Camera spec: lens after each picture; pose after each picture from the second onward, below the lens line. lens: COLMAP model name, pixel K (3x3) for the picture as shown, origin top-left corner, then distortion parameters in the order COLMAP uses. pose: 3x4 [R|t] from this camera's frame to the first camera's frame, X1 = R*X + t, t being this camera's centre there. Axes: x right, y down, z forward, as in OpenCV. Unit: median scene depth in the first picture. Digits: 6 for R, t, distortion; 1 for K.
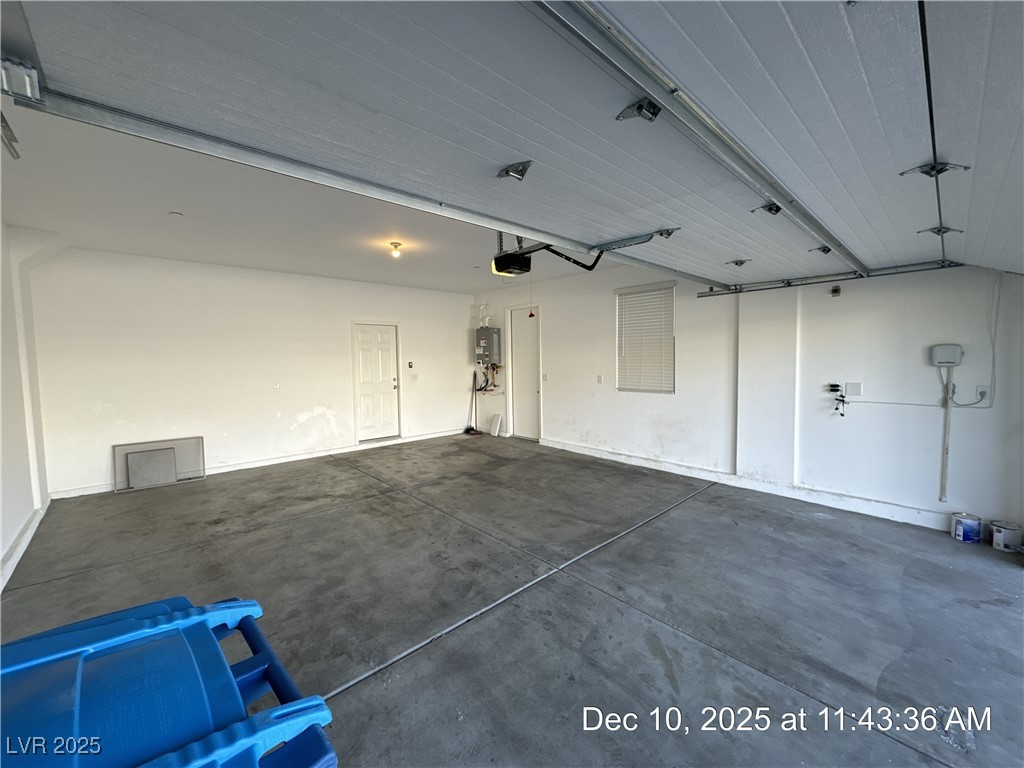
lens RADIAL K [[408.6, 0, 514.8], [0, 408.6, 381.1], [0, 0, 1]] dist [-0.001466, 0.000022]
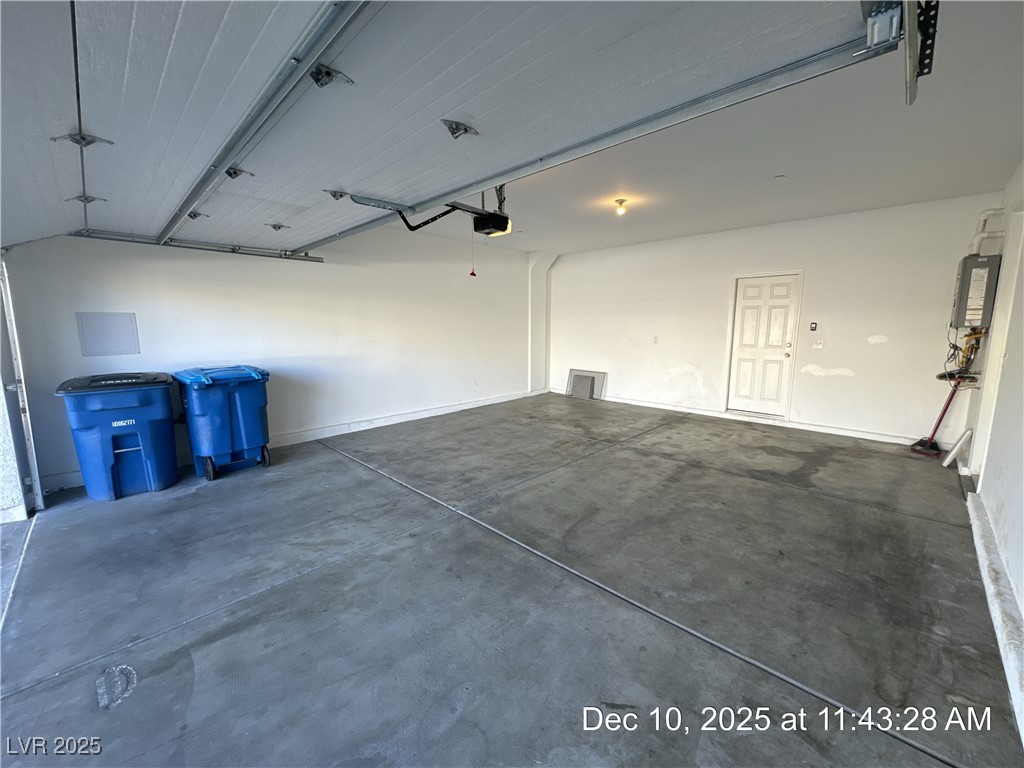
lens RADIAL K [[408.6, 0, 514.6], [0, 408.6, 383.5], [0, 0, 1]] dist [-0.001466, 0.000022]
pose [[0.043905, 0.156767, -0.986659, 0.895451], [-0.056060, 0.986442, 0.154238, -0.043304], [0.997462, 0.048540, 0.052098, 0.848500]]
